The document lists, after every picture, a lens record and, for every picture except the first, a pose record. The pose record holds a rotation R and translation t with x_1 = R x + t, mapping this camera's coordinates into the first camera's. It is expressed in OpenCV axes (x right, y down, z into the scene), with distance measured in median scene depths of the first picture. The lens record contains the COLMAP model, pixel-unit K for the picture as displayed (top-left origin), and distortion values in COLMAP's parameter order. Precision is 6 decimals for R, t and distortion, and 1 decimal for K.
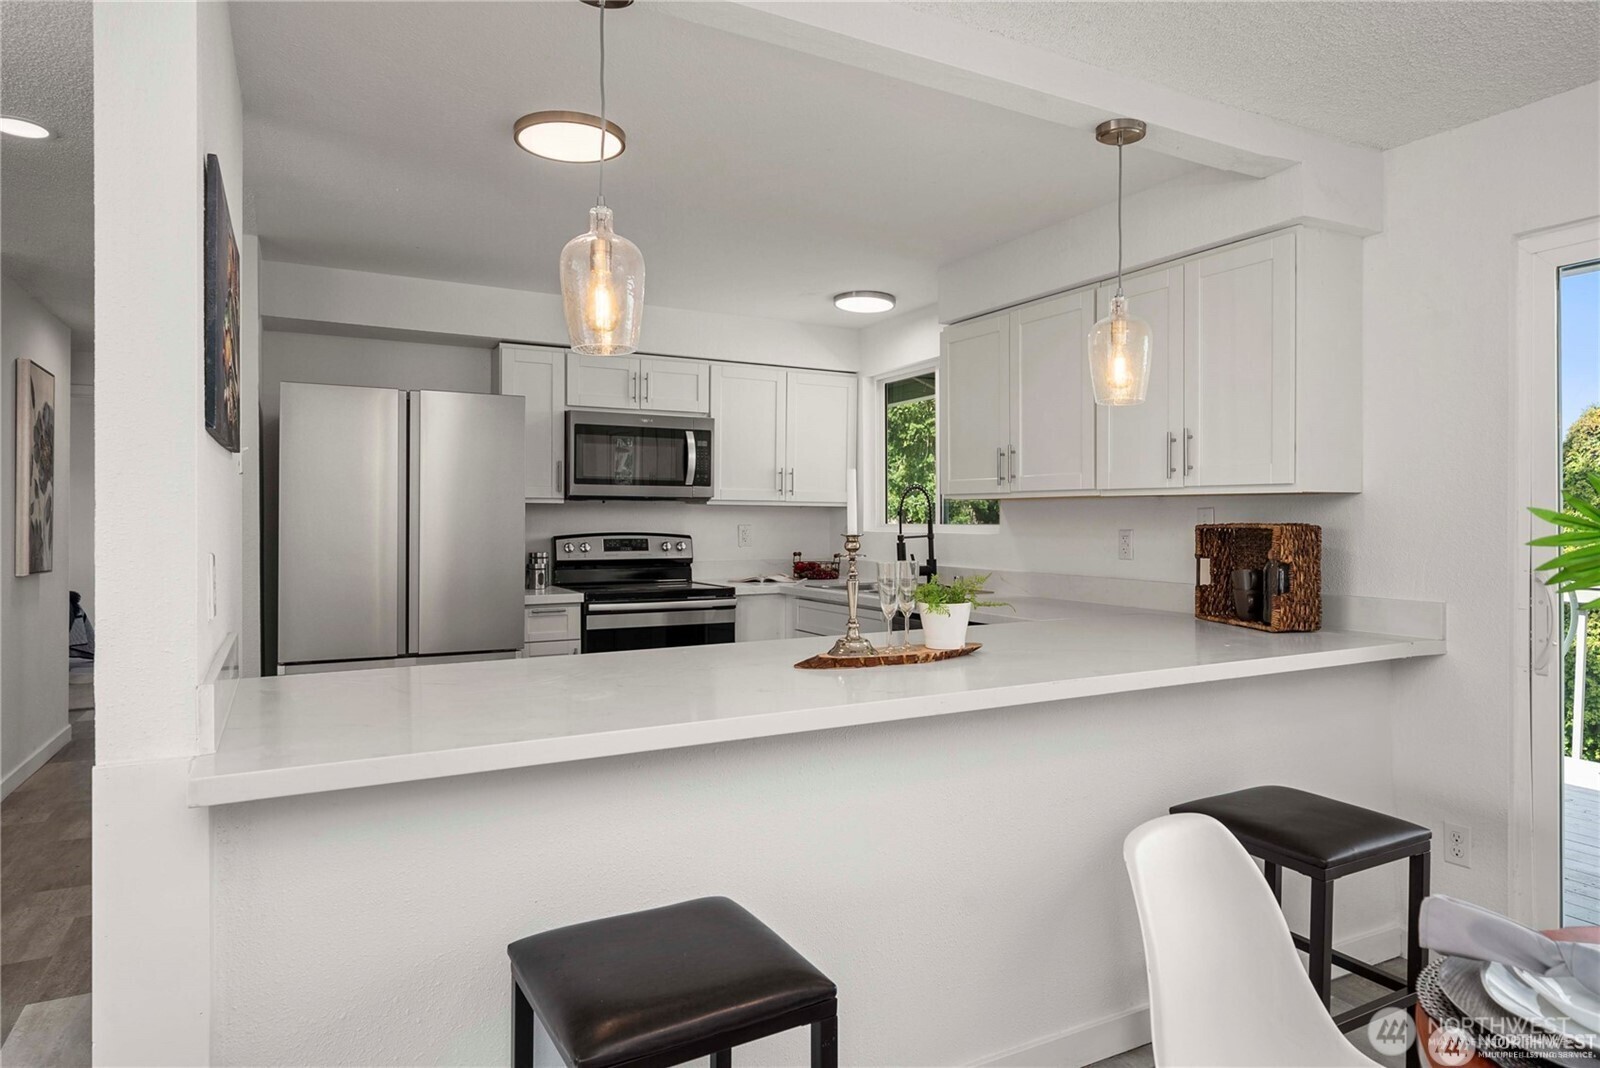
lens RADIAL K [[949.0, 0, 797.8], [0, 949.0, 518.4], [0, 0, 1]] dist [-0.000447, 0.002360]
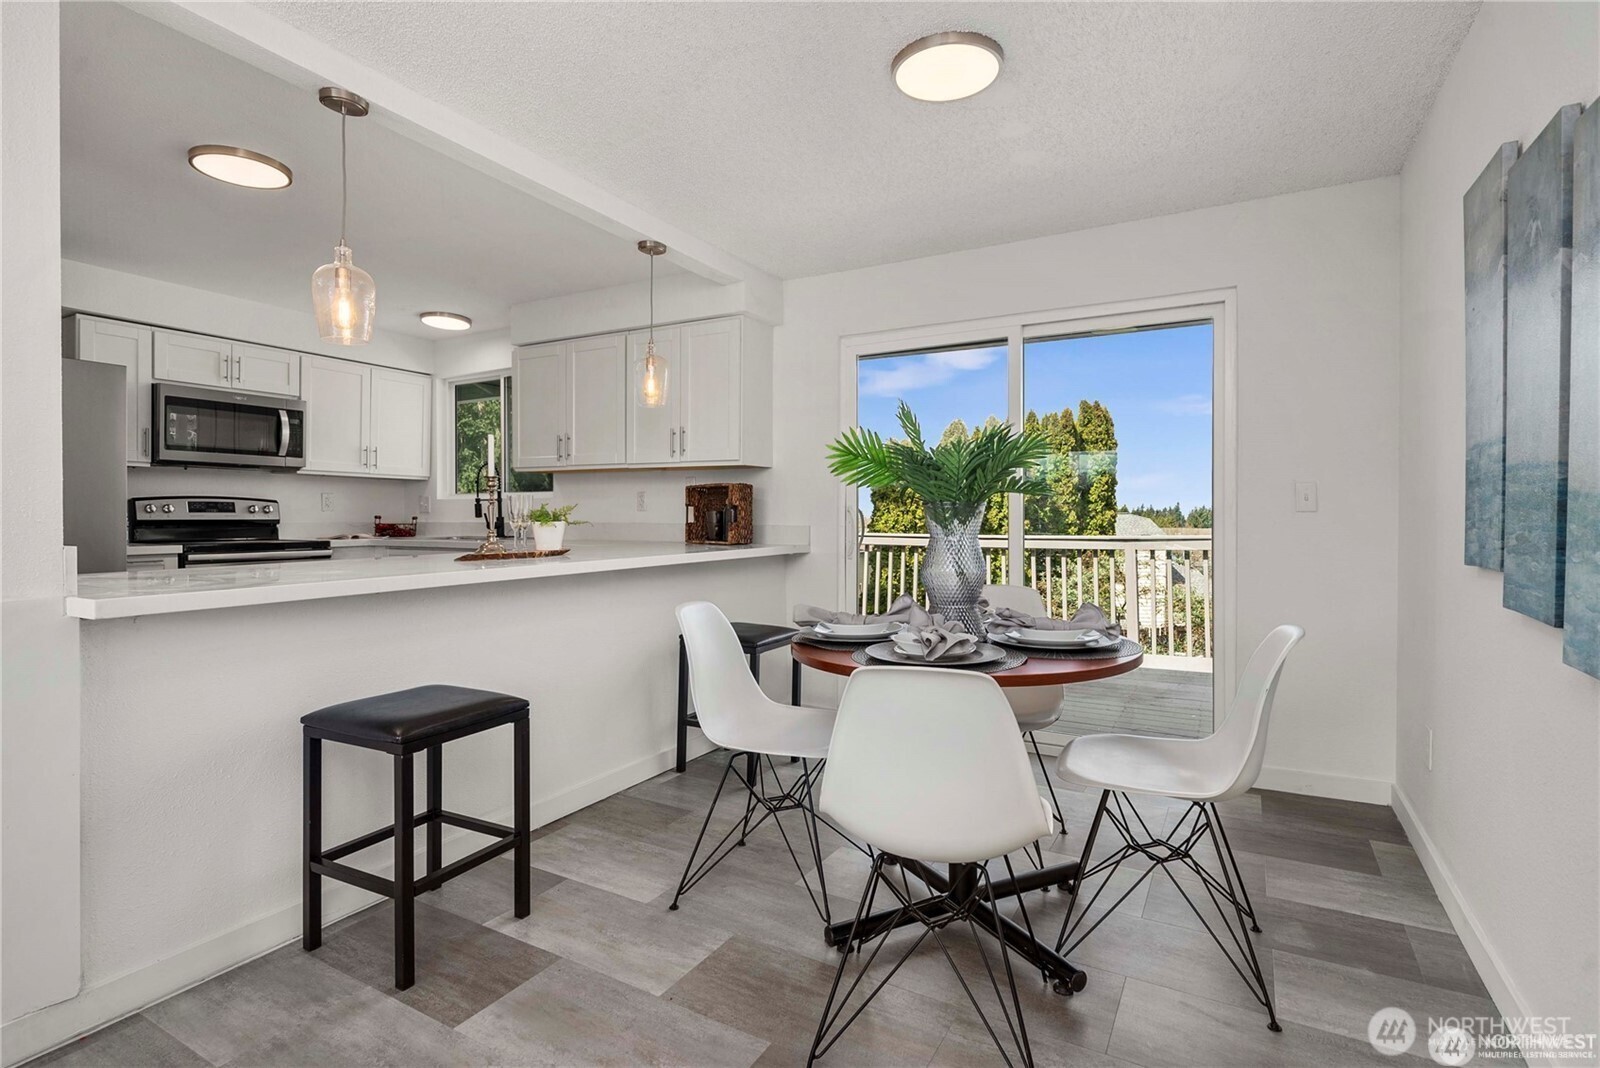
lens RADIAL K [[776.6, 0, 797.7], [0, 776.6, 515.9], [0, 0, 1]] dist [0.000180, 0.000423]
pose [[0.842740, 0.000150, 0.538322, -0.098608], [-0.001972, 0.999994, 0.002808, 0.037191], [-0.538318, -0.003428, 0.842735, -0.166535]]
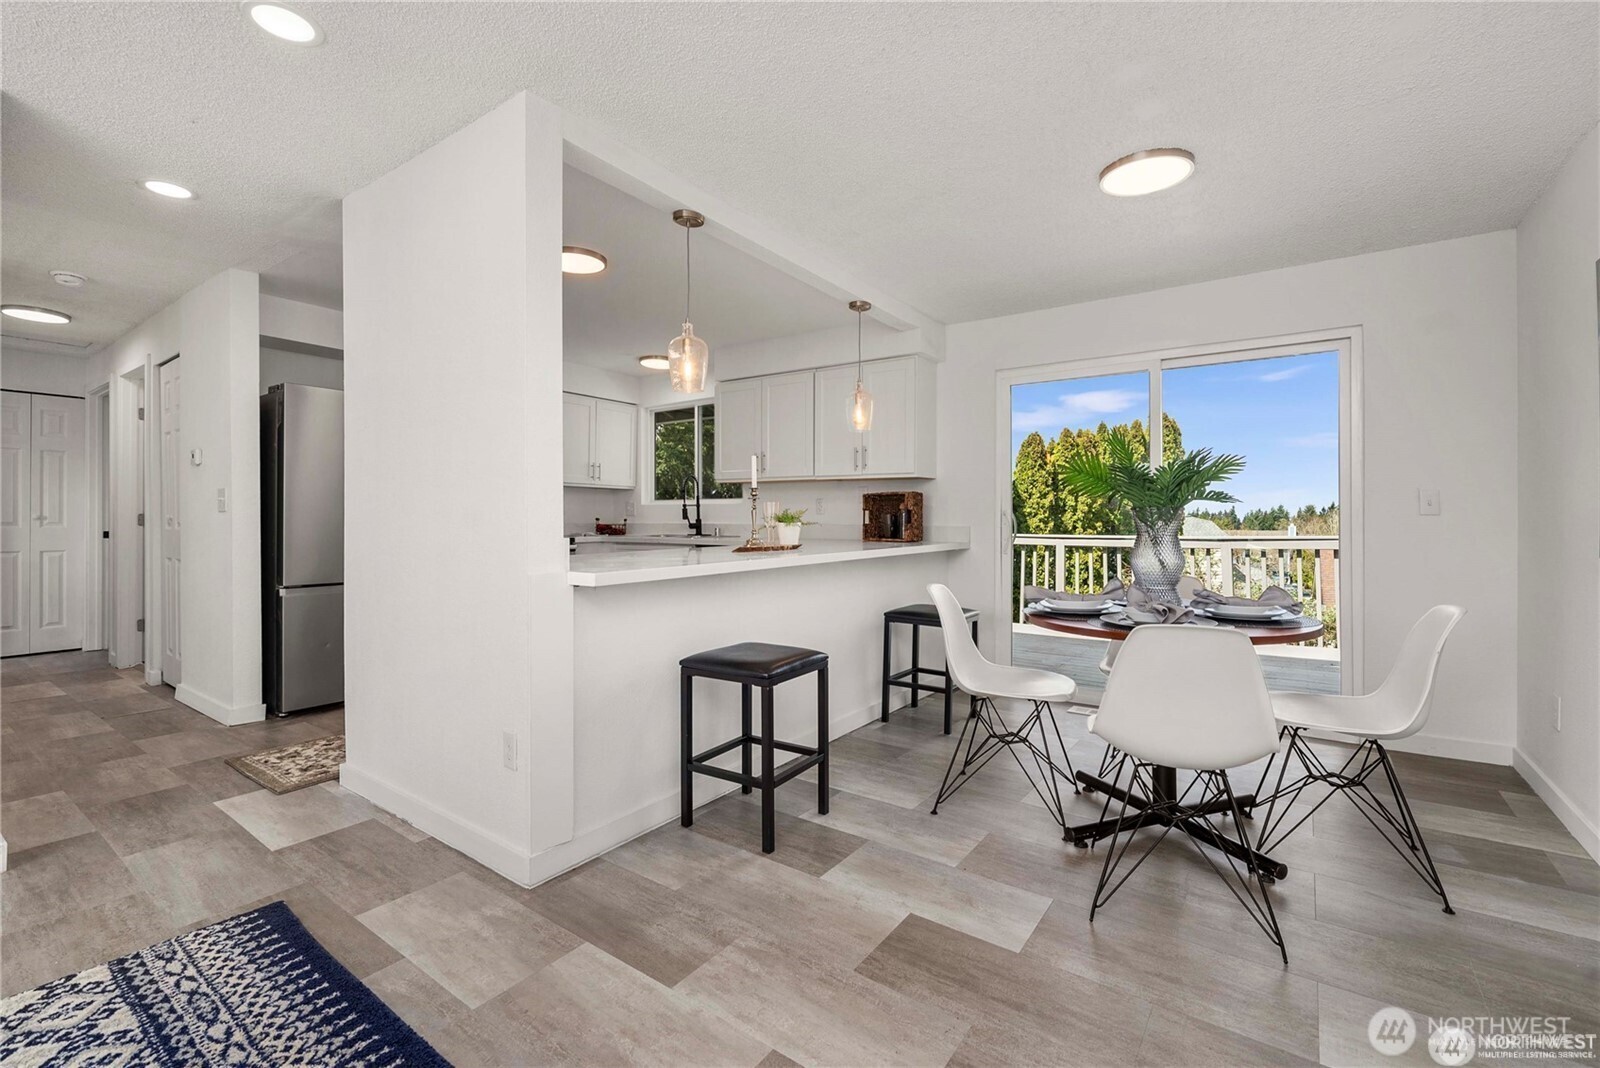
lens RADIAL K [[696.2, 0, 797.2], [0, 696.2, 514.4], [0, 0, 1]] dist [-0.000582, -0.000101]
pose [[0.894587, 0.003373, 0.446881, -0.253673], [-0.002417, 0.999993, -0.002709, 0.037441], [-0.446888, 0.001343, 0.894589, -0.182545]]
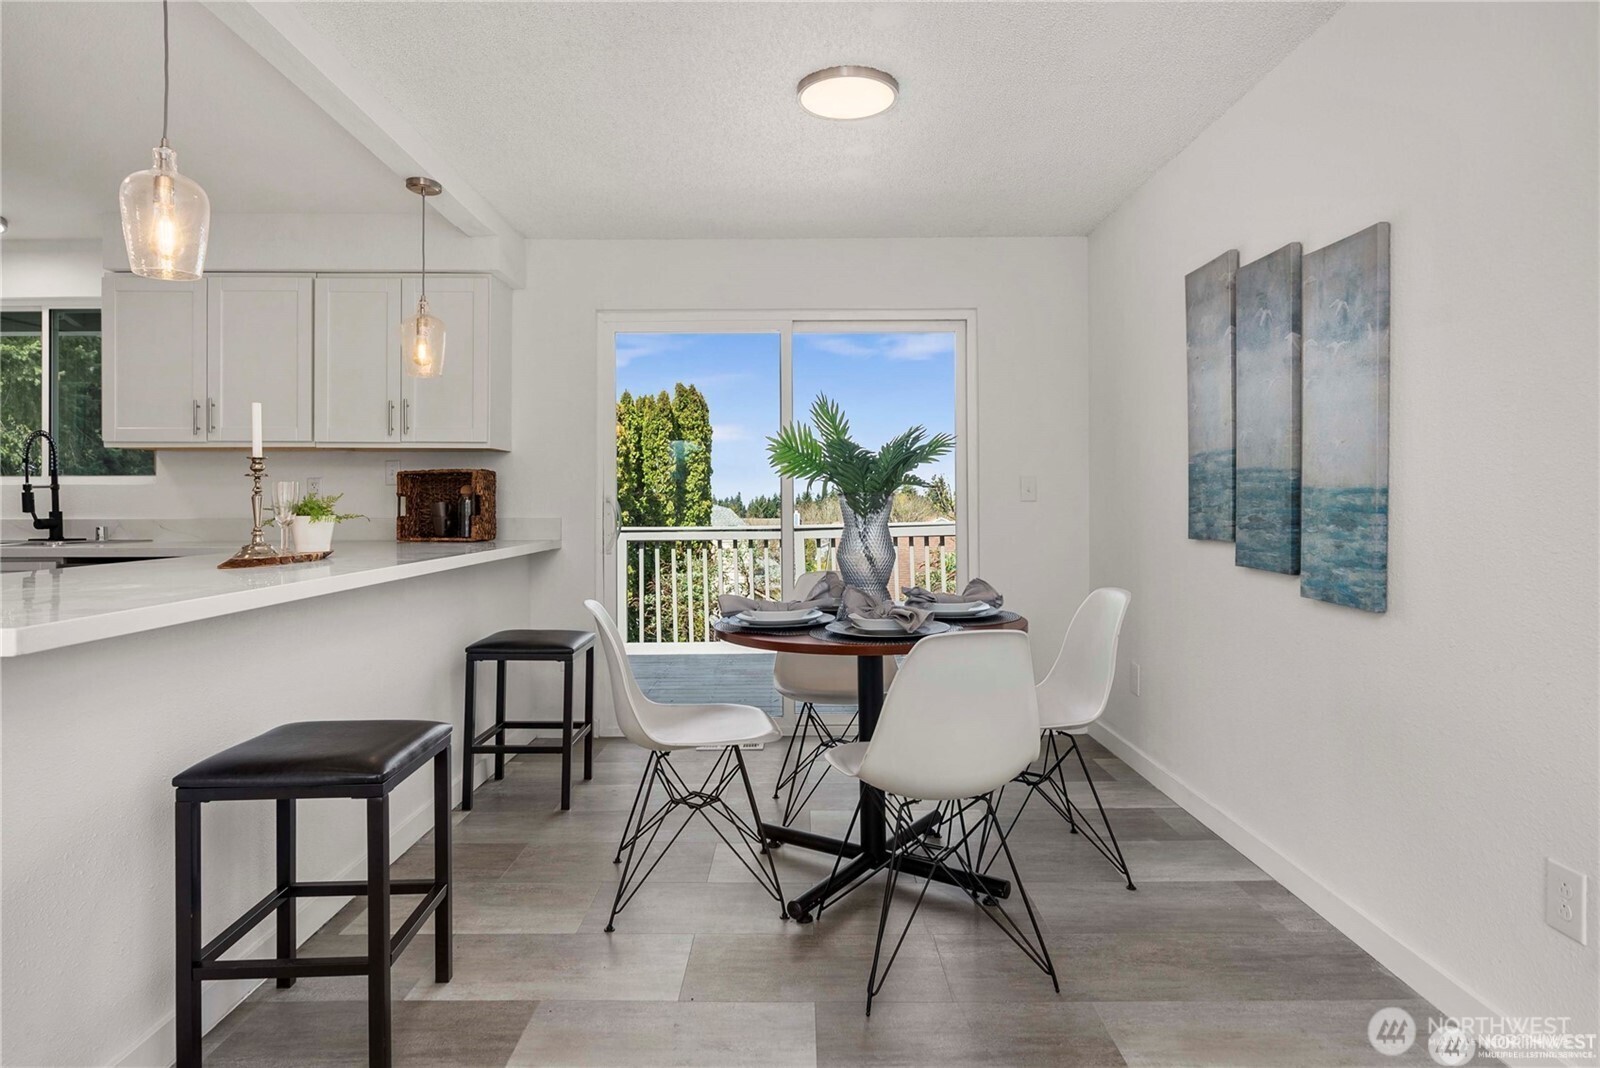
lens RADIAL K [[891.3, 0, 795.8], [0, 891.3, 497.4], [0, 0, 1]] dist [-0.000027, -0.000198]
pose [[0.466352, 0.005934, 0.884579, -0.297867], [0.002248, 0.999966, -0.007894, 0.037437], [-0.884596, 0.005670, 0.466323, -0.060992]]
